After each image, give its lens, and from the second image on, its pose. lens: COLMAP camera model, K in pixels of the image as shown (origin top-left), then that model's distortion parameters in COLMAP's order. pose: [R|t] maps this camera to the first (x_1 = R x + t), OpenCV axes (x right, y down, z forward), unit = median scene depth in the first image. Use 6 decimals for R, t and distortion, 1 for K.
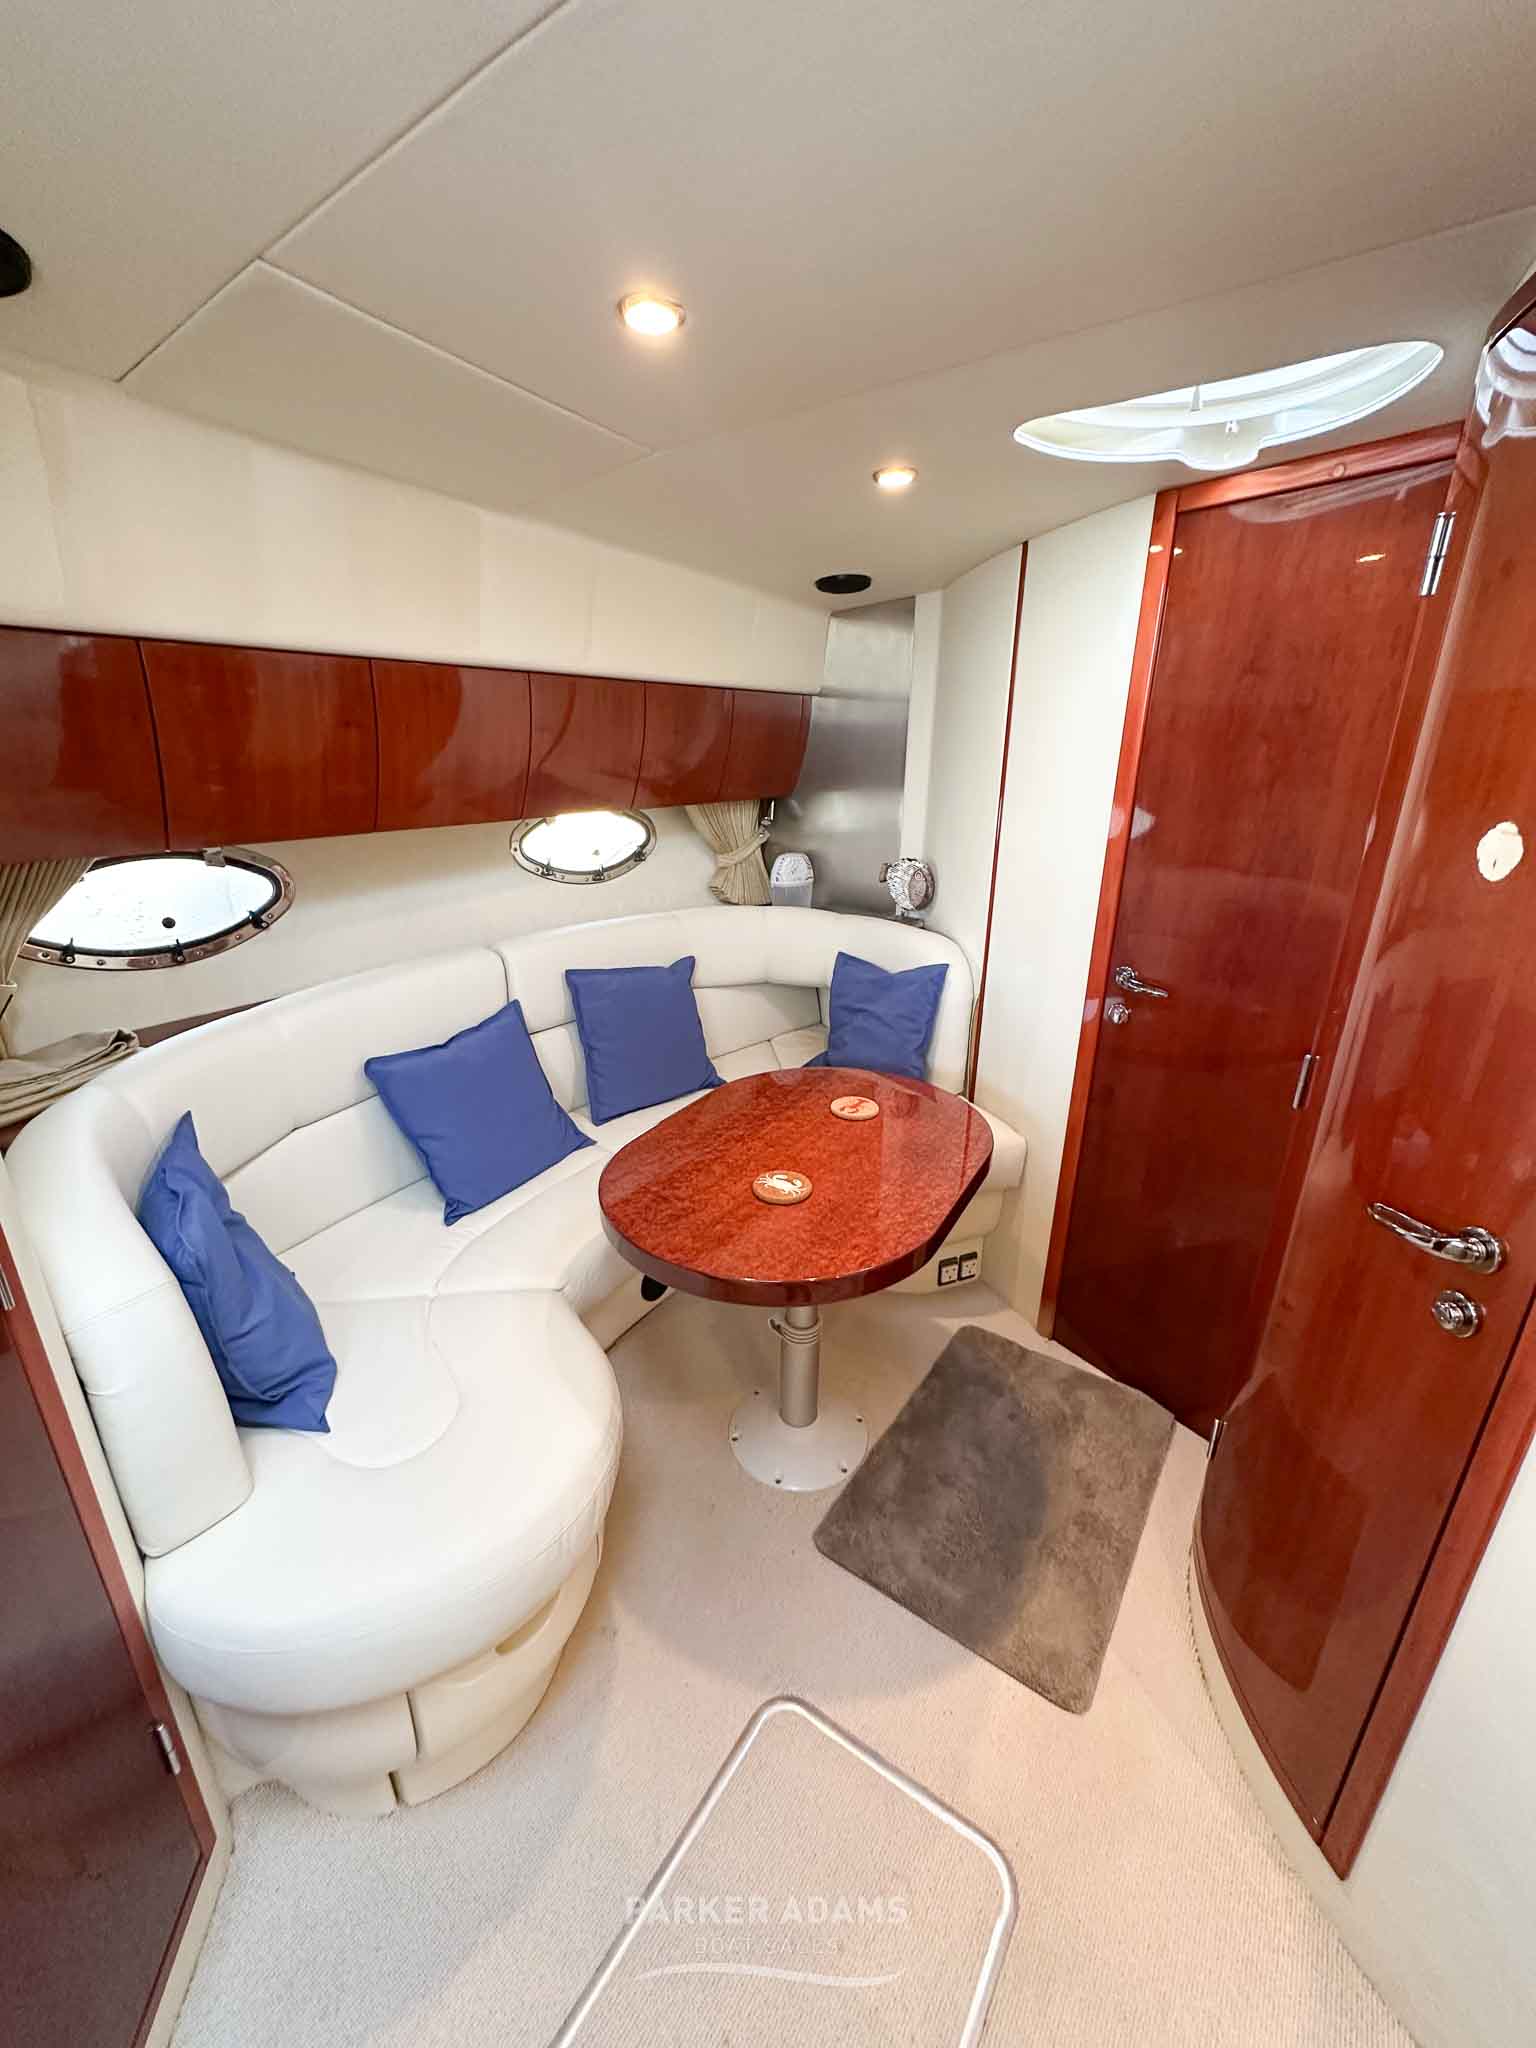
lens RADIAL K [[810.8, 0, 762.1], [0, 810.8, 1026.2], [0, 0, 1]] dist [0.003034, 0.000010]
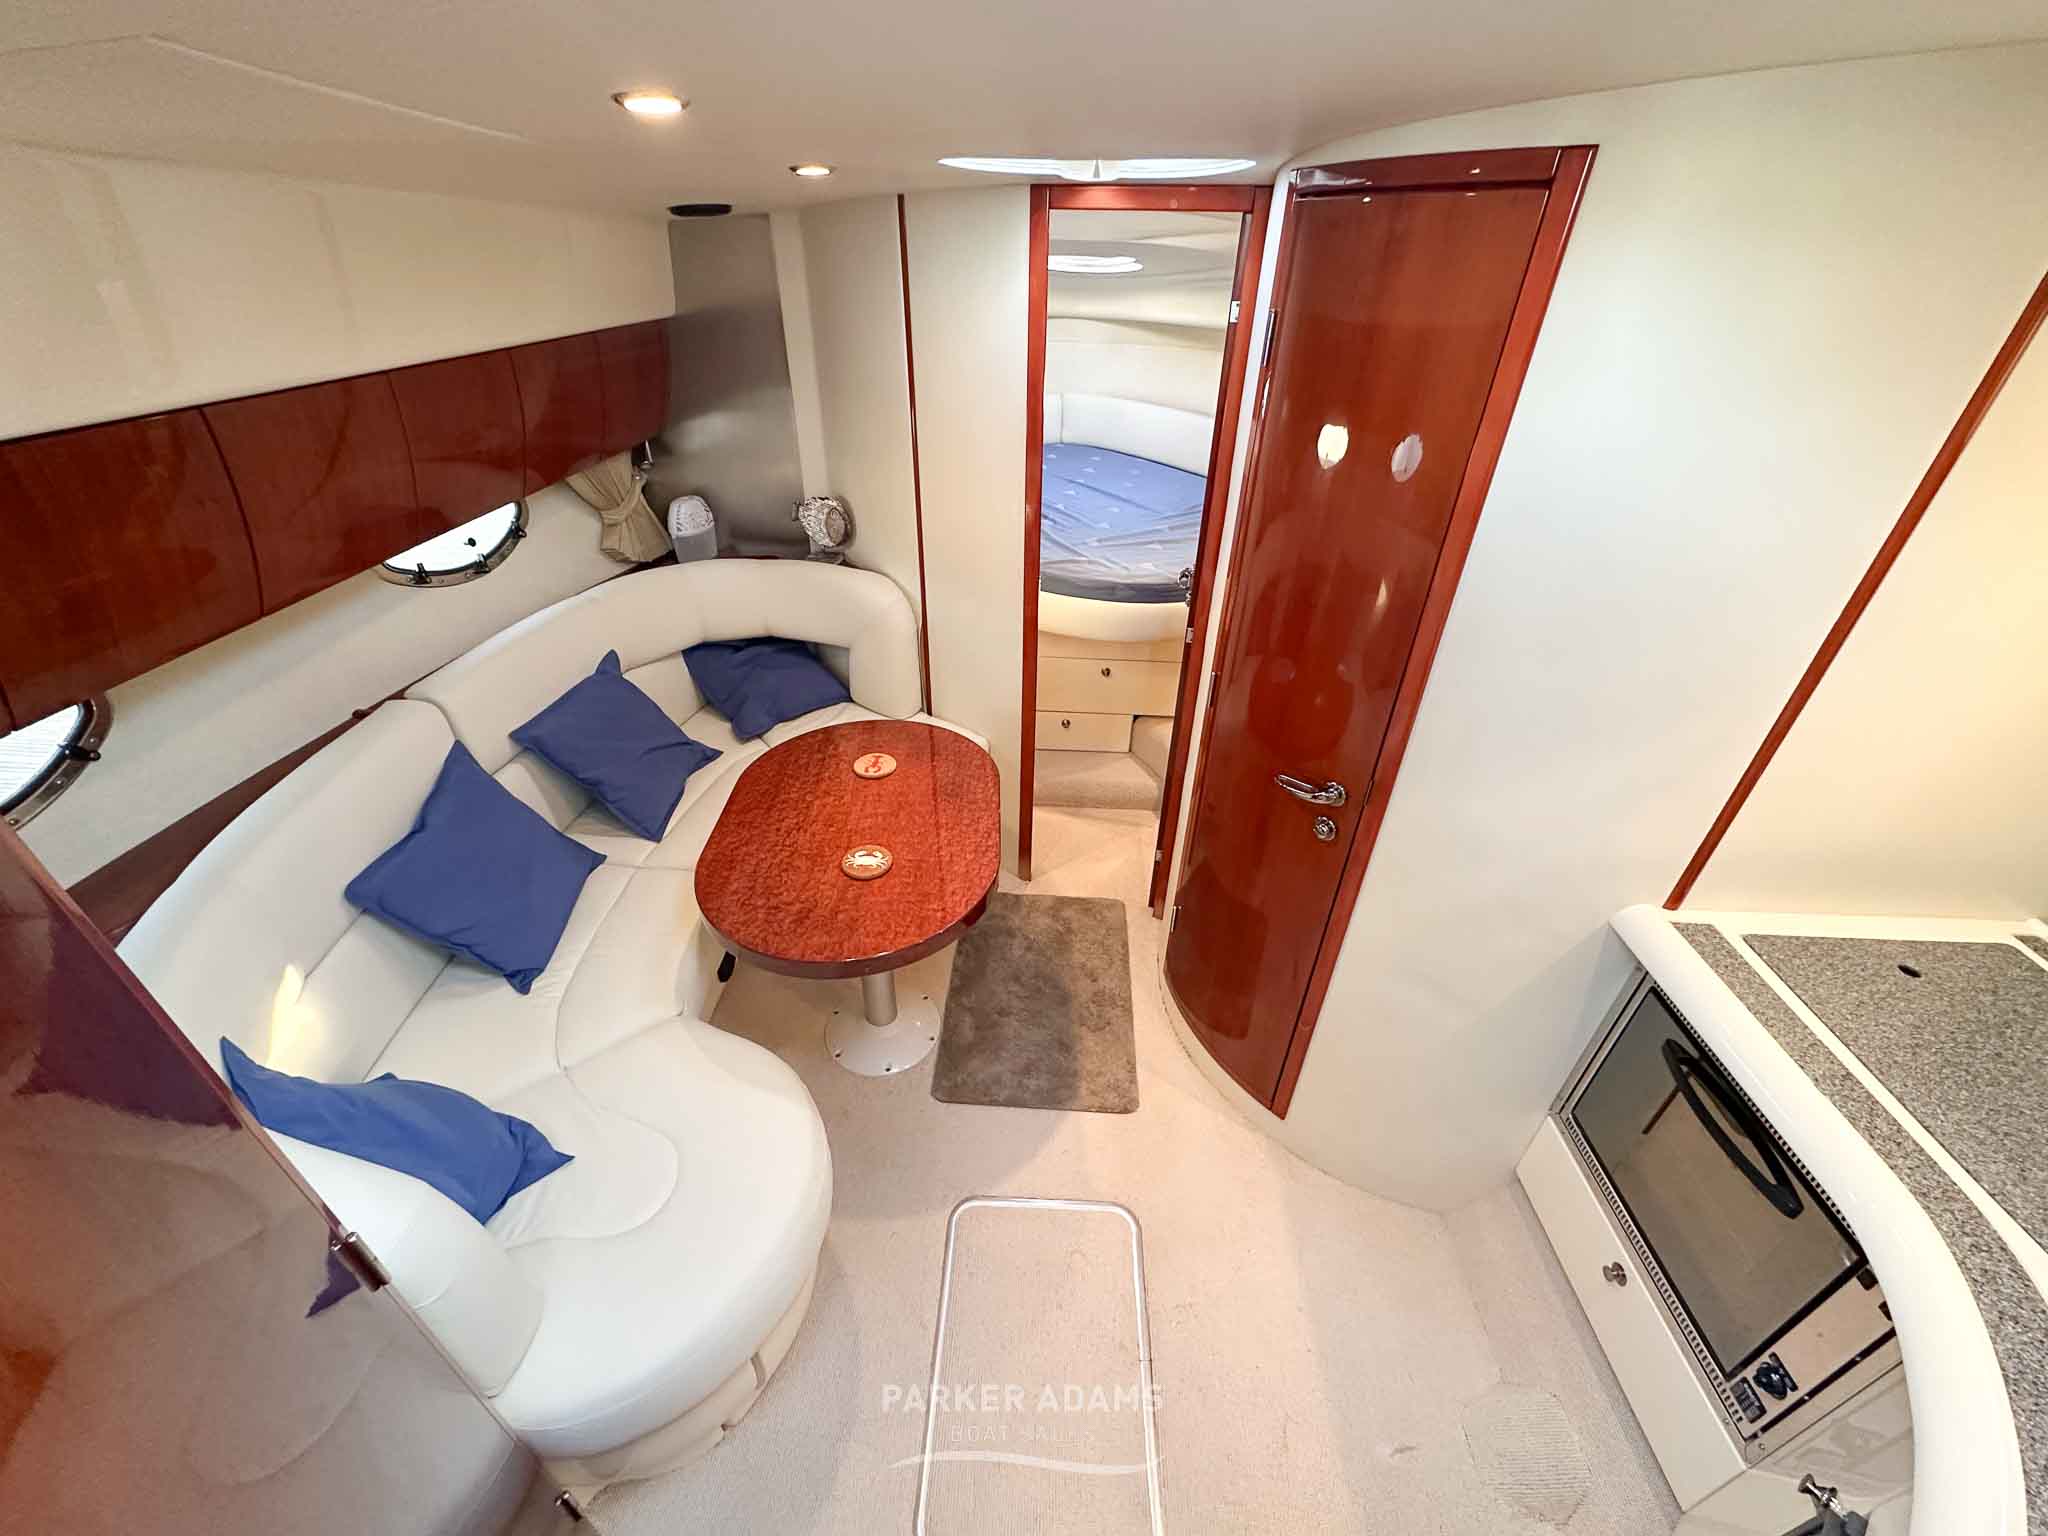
lens RADIAL K [[810.8, 0, 1014.7], [0, 810.8, 770.4], [0, 0, 1]] dist [0.003034, 0.000010]
pose [[0.851805, -0.285916, 0.438952, -0.223248], [0.169604, 0.943309, 0.285311, -0.186639], [-0.495643, -0.168582, 0.852008, -0.073202]]
